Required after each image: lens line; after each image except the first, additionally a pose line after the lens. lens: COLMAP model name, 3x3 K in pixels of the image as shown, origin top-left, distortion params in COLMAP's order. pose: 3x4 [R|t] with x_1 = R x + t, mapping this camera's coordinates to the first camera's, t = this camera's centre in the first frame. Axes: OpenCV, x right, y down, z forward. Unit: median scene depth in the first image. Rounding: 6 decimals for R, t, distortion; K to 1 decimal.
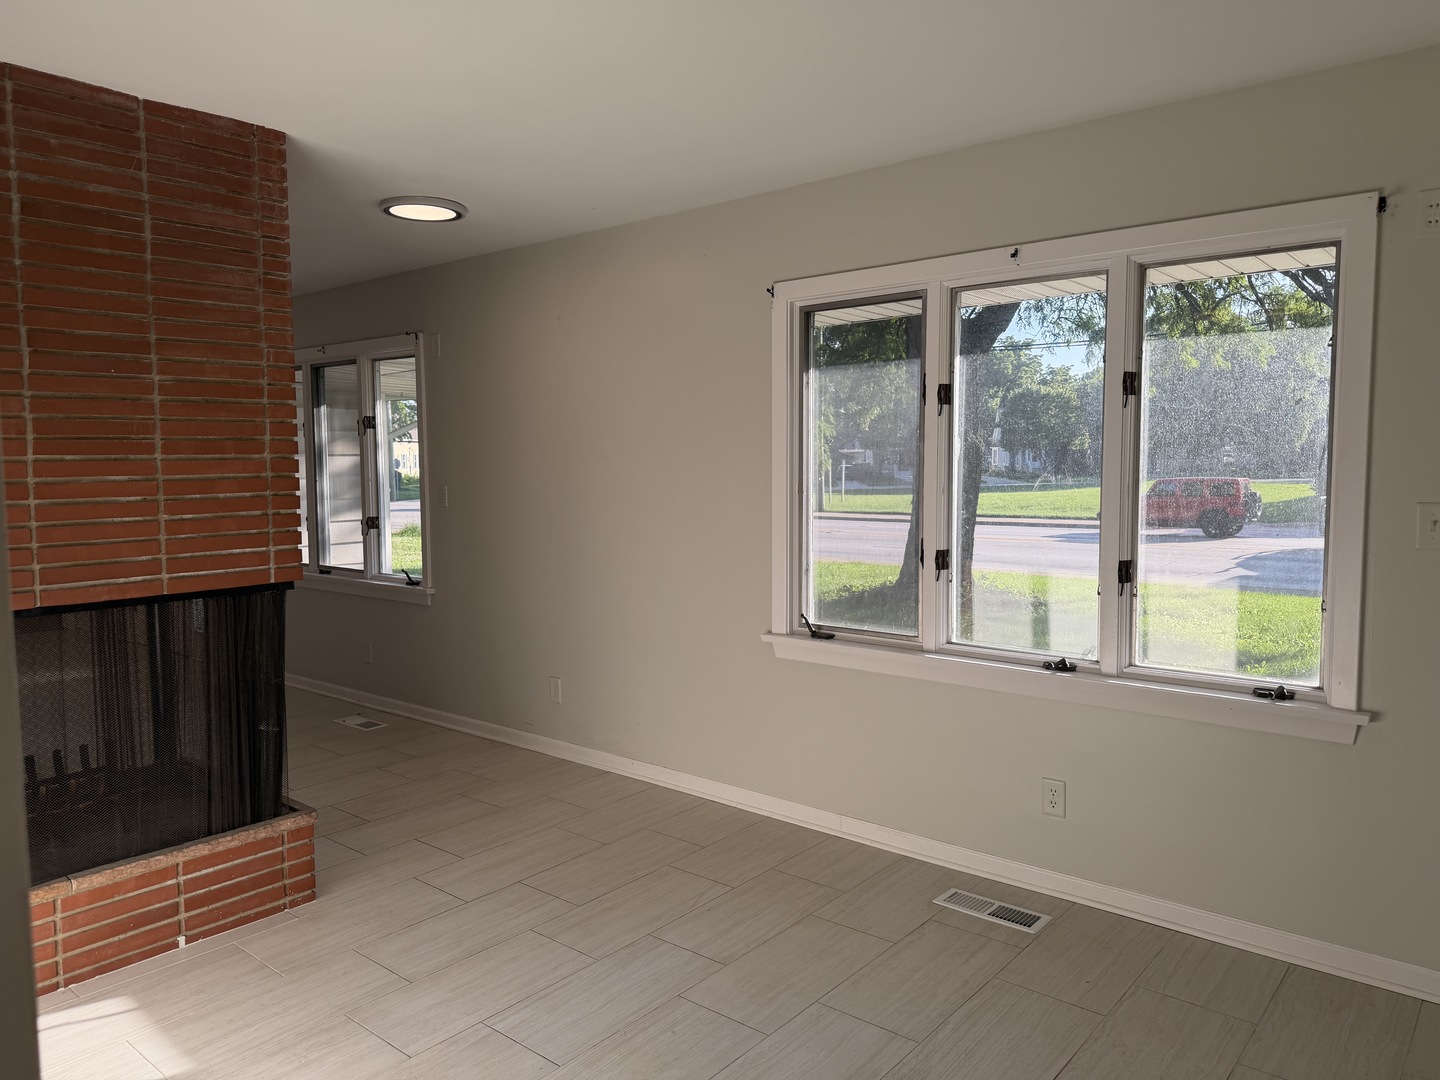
lens RADIAL K [[1009.6, 0, 729.6], [0, 1009.6, 535.2], [0, 0, 1]] dist [0.050766, -0.074985]
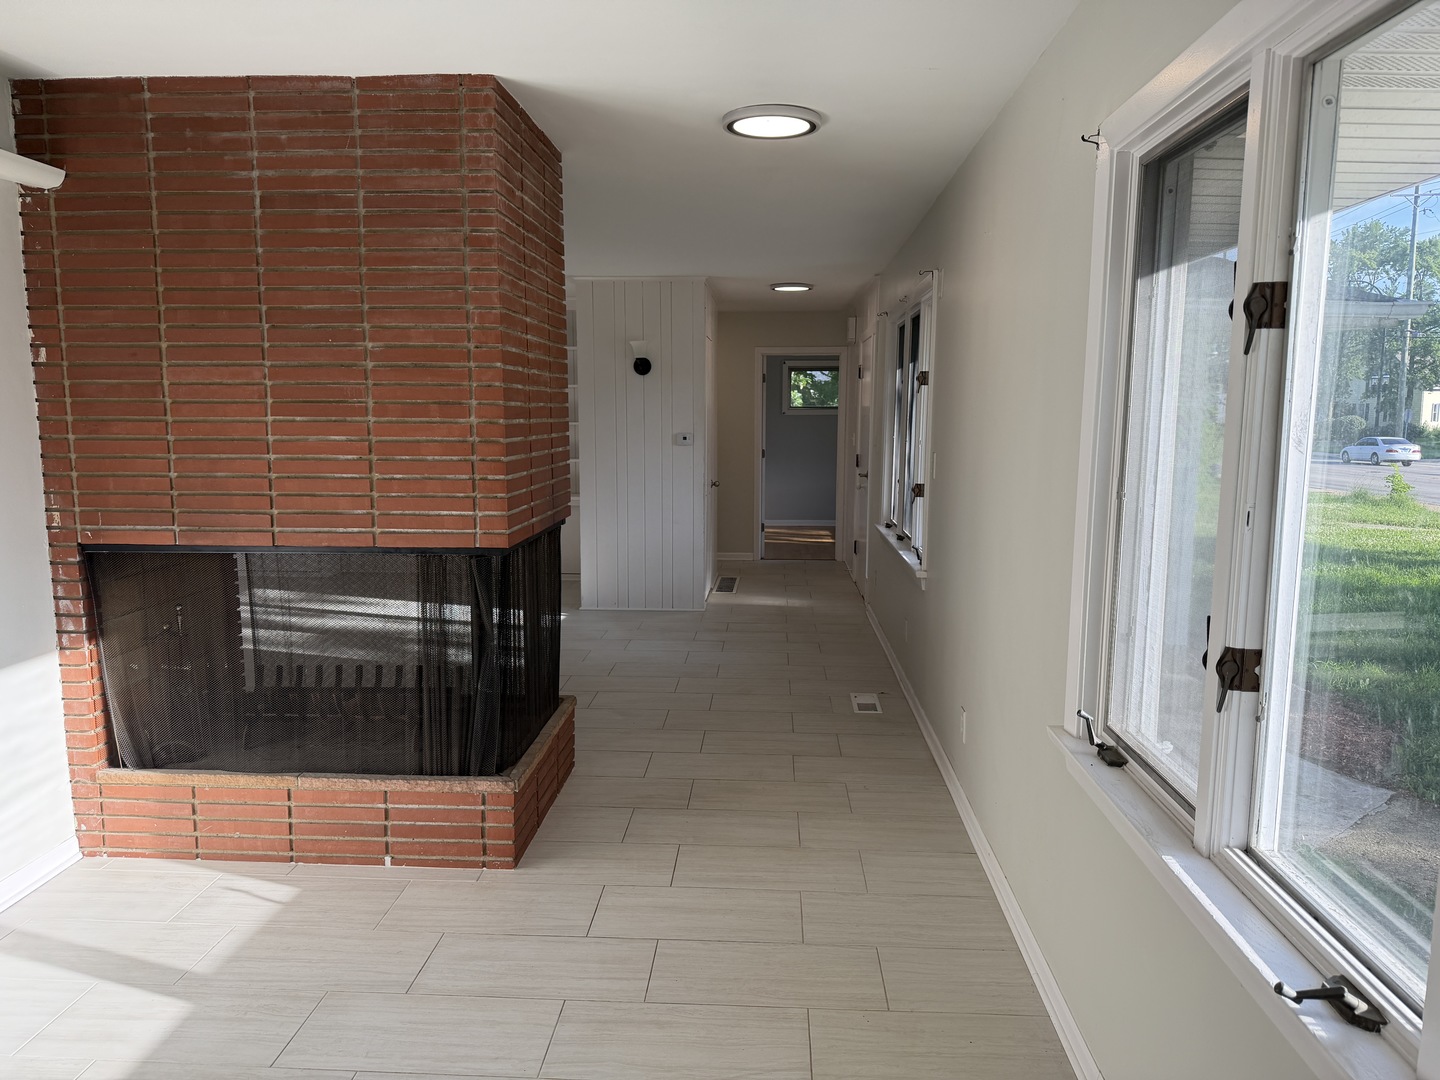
lens RADIAL K [[1009.6, 0, 730.8], [0, 1009.6, 544.3], [0, 0, 1]] dist [0.050766, -0.074985]
pose [[0.596418, 0.117127, -0.794082, 0.528004], [-0.068742, 0.993115, 0.094854, -0.072487], [0.799725, -0.001986, 0.600363, 0.650457]]
